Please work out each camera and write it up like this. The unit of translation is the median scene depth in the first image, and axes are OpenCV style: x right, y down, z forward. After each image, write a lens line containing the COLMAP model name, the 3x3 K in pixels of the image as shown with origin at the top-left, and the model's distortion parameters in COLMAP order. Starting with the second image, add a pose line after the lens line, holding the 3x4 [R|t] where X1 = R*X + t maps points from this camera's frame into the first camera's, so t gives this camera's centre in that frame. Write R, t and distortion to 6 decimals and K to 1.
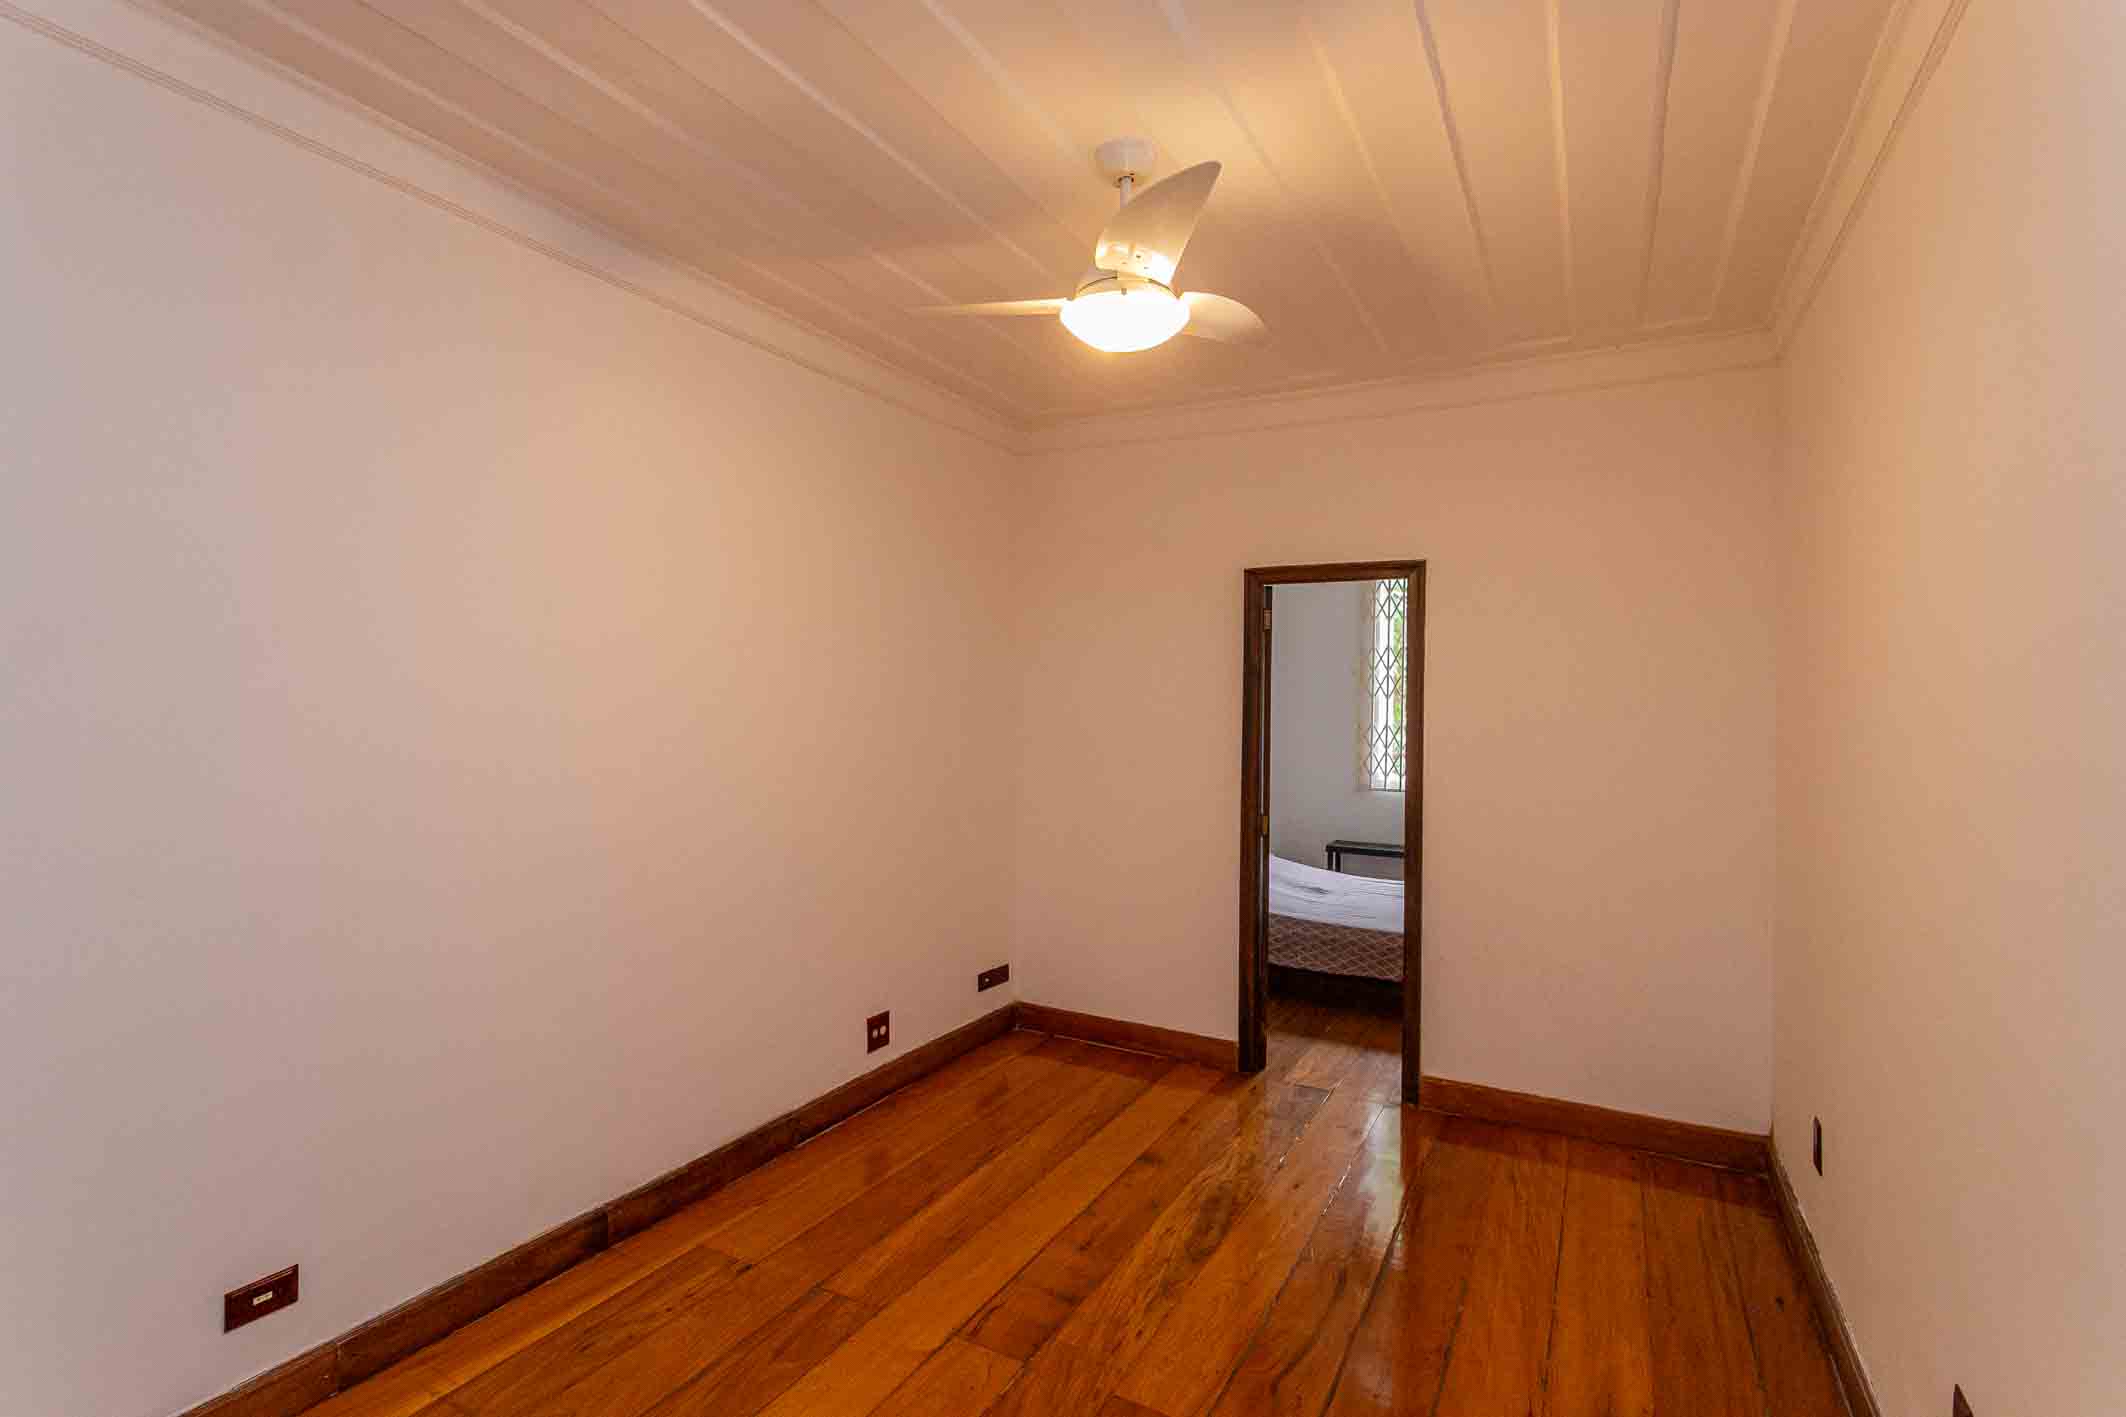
lens RADIAL K [[1006.3, 0, 1062.2], [0, 1006.3, 705.8], [0, 0, 1]] dist [-0.001201, 0.003151]
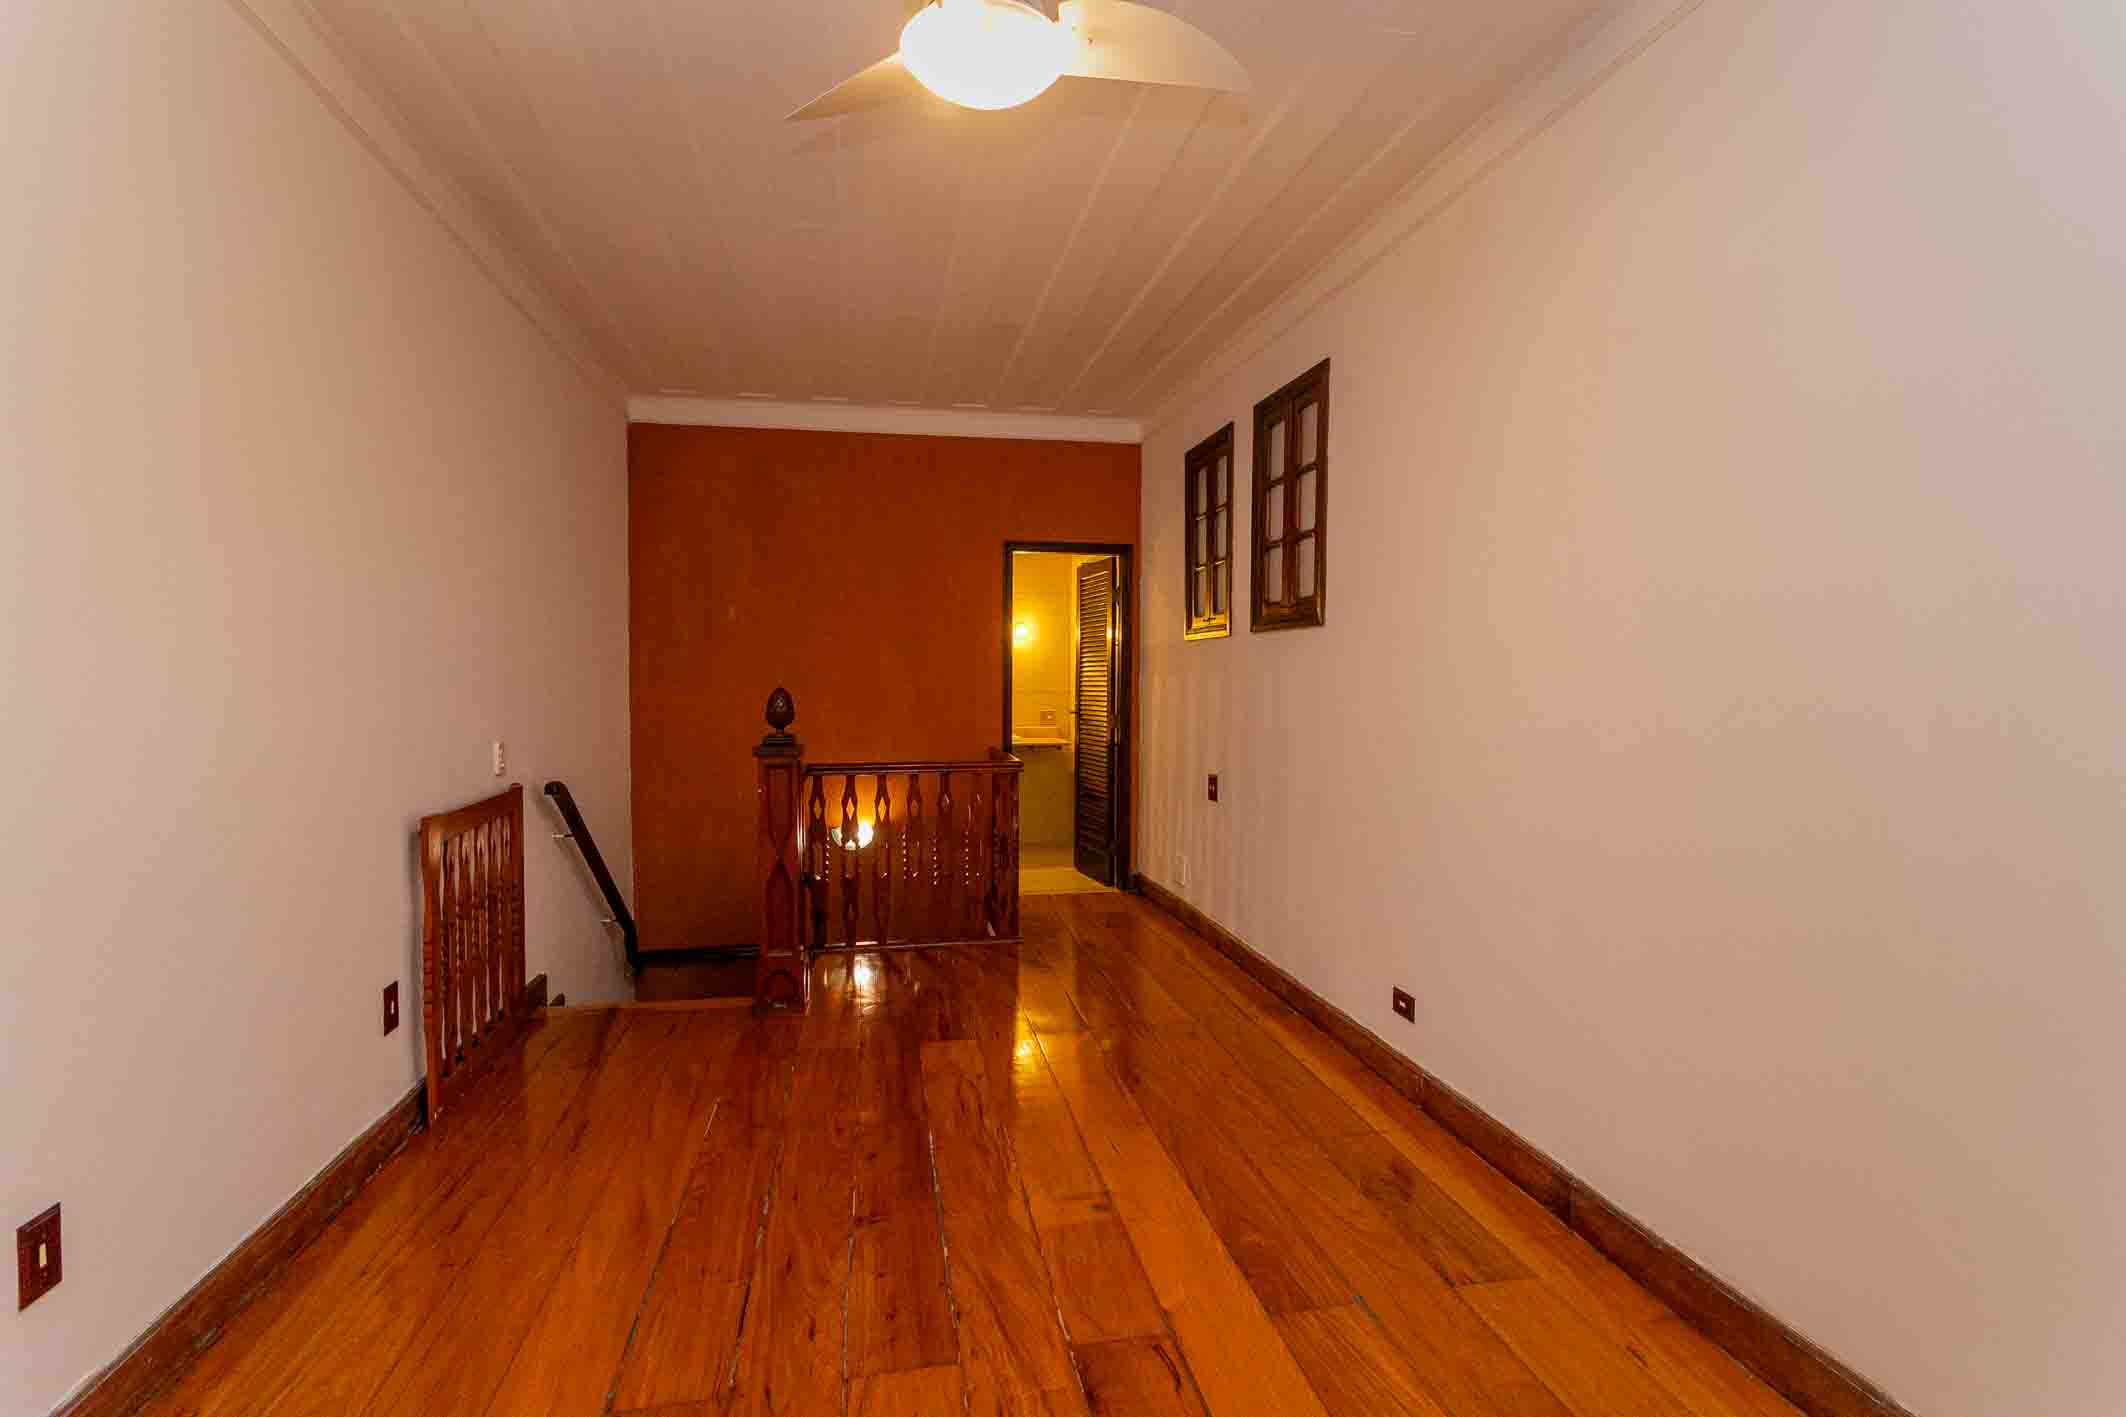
lens RADIAL K [[1006.3, 0, 1050.3], [0, 1006.3, 700.5], [0, 0, 1]] dist [-0.001201, 0.003151]
pose [[-0.784461, -0.004775, -0.620159, 0.414996], [-0.016844, 0.999766, 0.013609, 0.086108], [0.619949, 0.021122, -0.784358, 1.353640]]
